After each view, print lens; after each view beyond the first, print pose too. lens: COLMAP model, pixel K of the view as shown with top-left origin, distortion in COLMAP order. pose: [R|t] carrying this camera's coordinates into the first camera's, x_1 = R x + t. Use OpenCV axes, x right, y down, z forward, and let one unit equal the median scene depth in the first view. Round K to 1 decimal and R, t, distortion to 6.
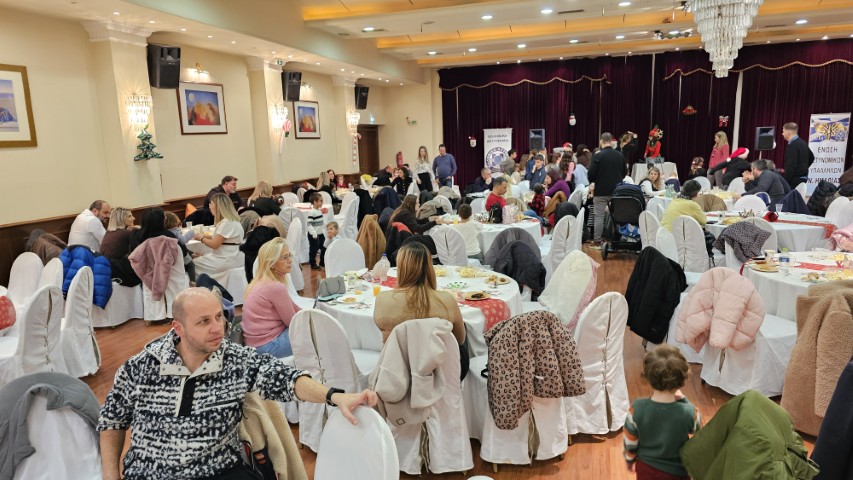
lens RADIAL K [[560.2, 0, 423.8], [0, 560.2, 243.1], [0, 0, 1]] dist [0.072229, -0.059180]
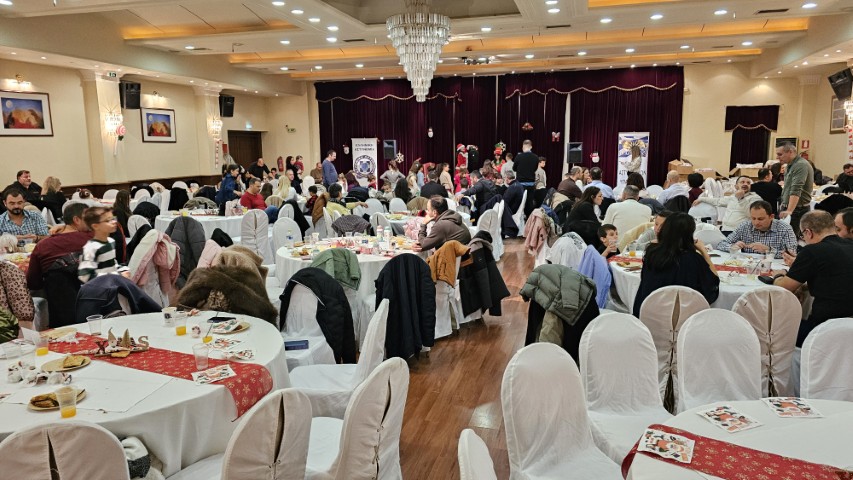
lens RADIAL K [[563.6, 0, 429.1], [0, 563.6, 234.8], [0, 0, 1]] dist [0.076977, -0.069630]
pose [[0.999500, 0.016845, 0.026760, 0.280169], [-0.016051, 0.999432, -0.029625, 0.018585], [-0.027243, 0.029180, 0.999203, -0.119554]]
